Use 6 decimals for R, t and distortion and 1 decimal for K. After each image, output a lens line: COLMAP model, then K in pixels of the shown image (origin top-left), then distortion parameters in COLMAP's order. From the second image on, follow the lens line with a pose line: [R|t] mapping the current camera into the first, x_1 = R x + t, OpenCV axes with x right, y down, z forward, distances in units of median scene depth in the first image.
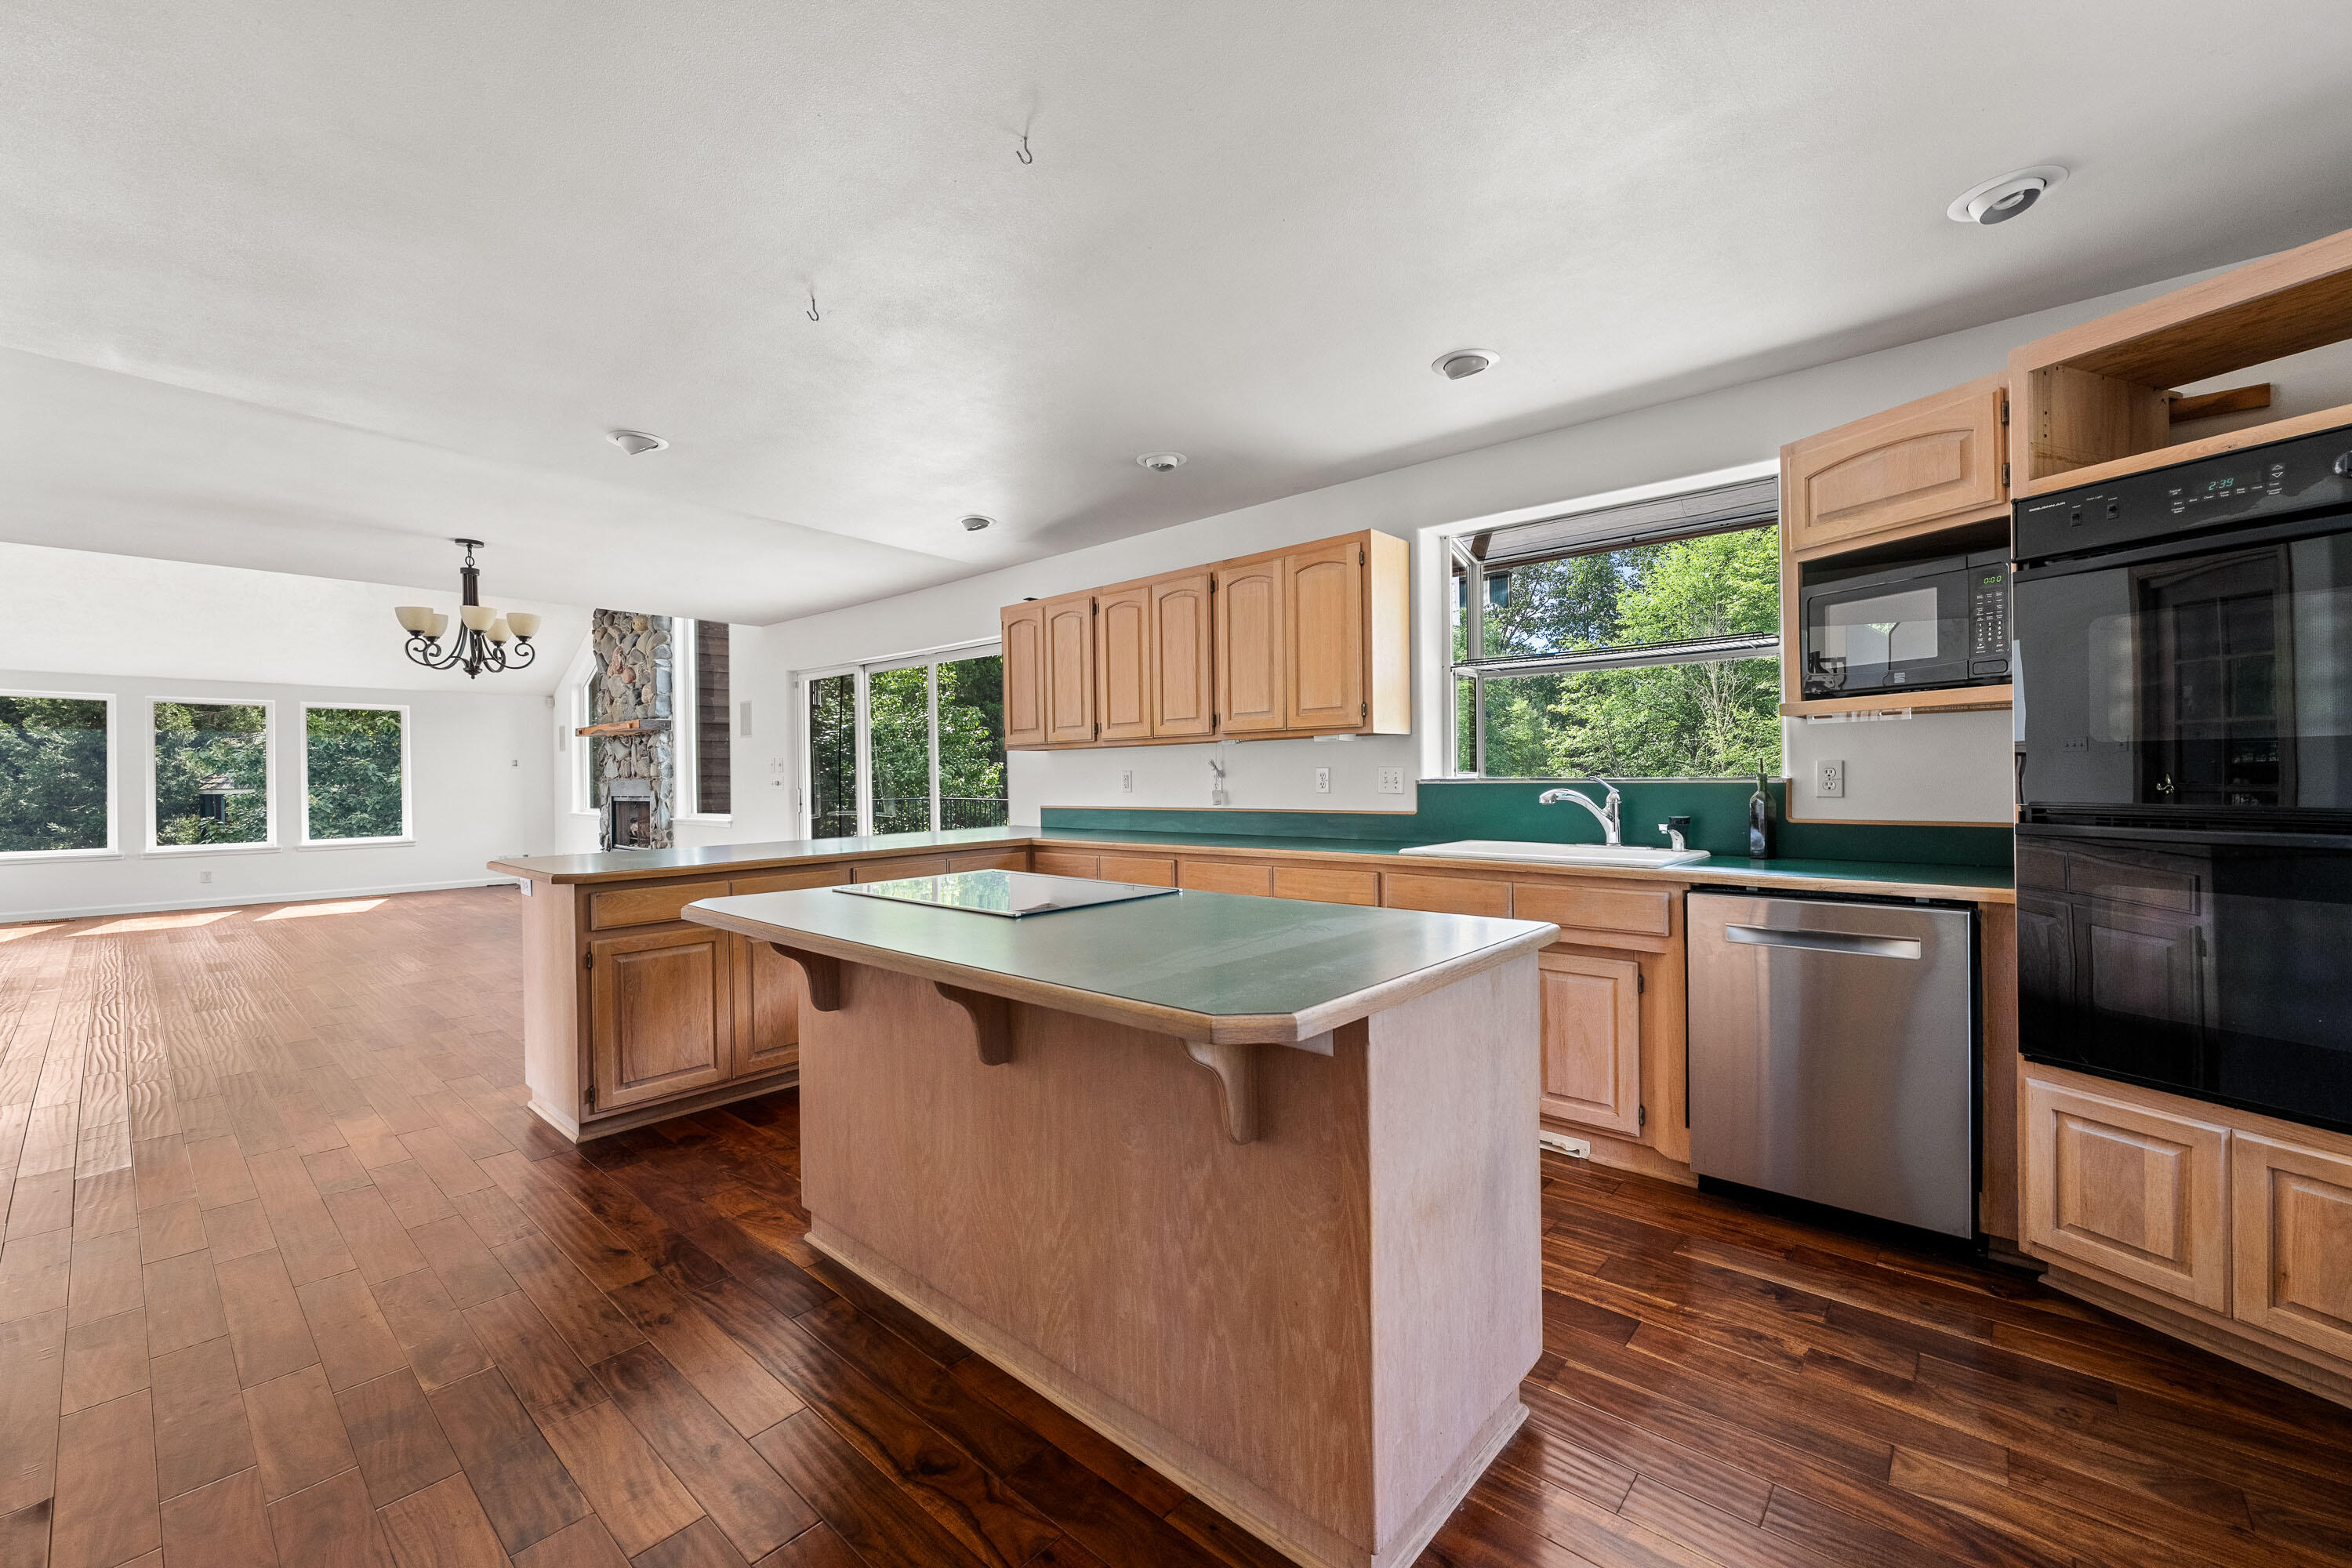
lens RADIAL K [[949.4, 0, 1176.9], [0, 949.4, 782.1], [0, 0, 1]] dist [0.001864, 0.000118]
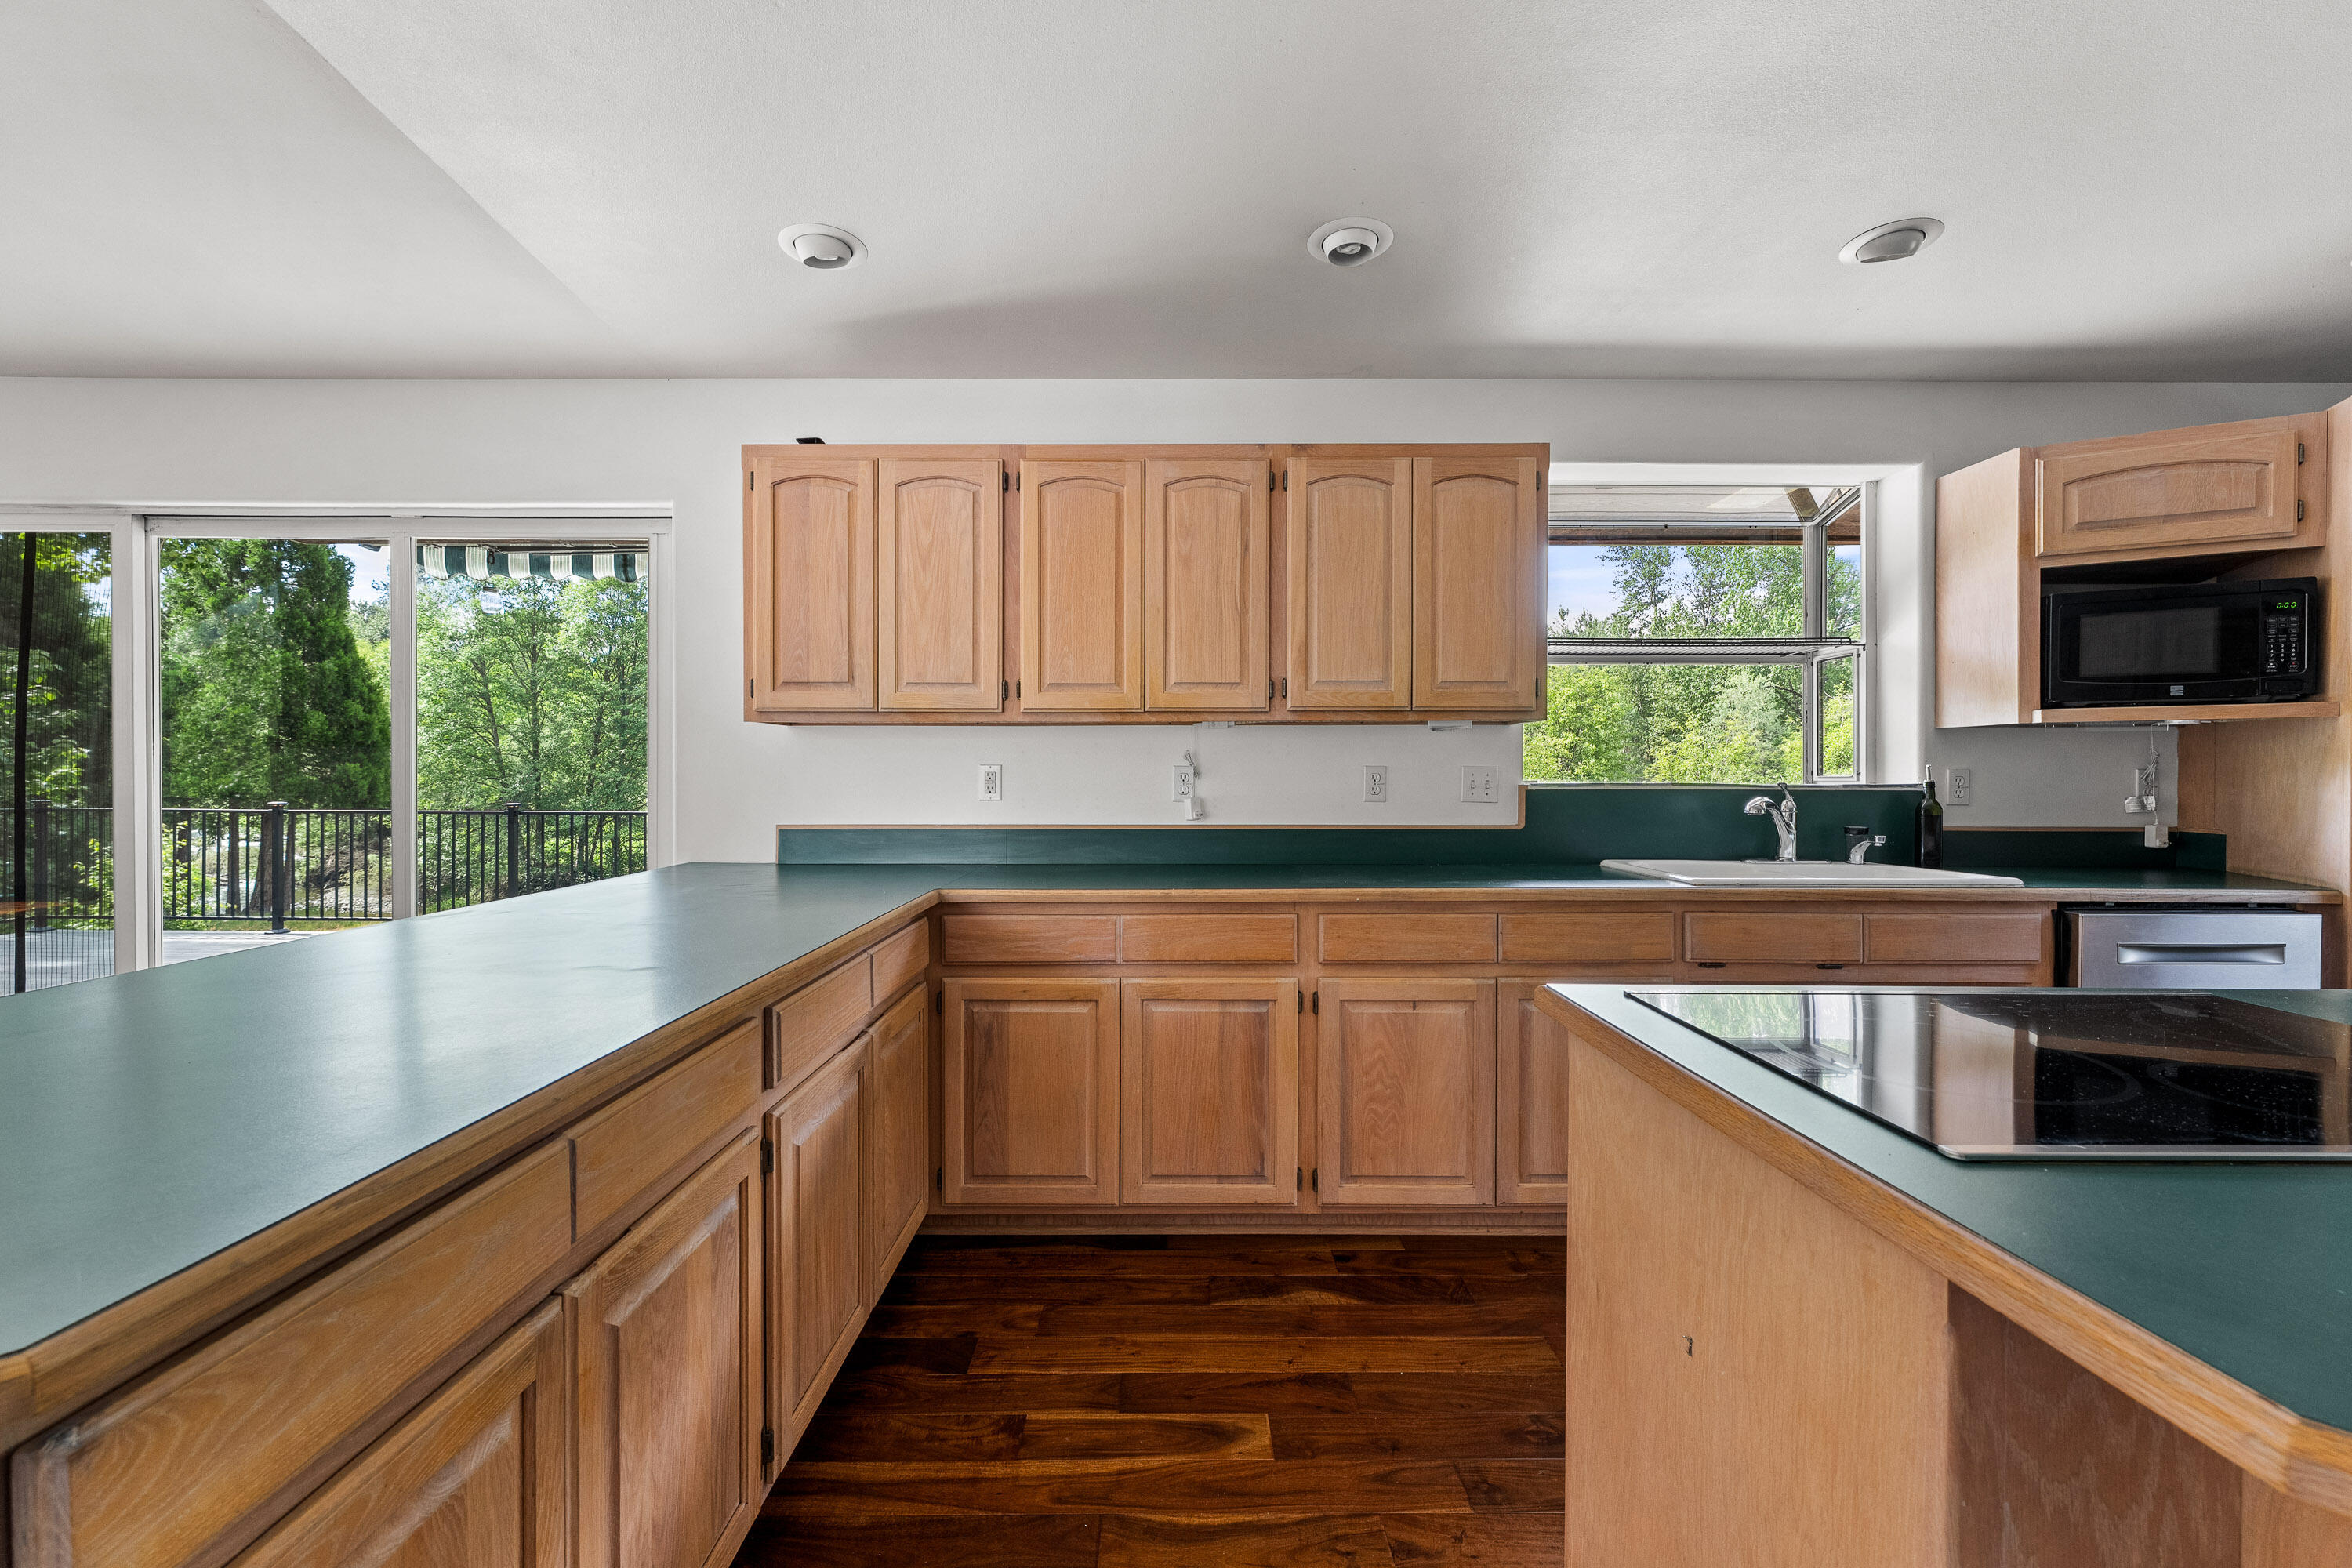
lens RADIAL K [[949.4, 0, 1175.5], [0, 949.4, 776.5], [0, 0, 1]] dist [0.001864, 0.000118]
pose [[0.742506, 0.007547, 0.669797, -0.398291], [-0.006477, 0.999971, -0.004087, -0.002451], [-0.669808, -0.001304, 0.742533, 0.513081]]
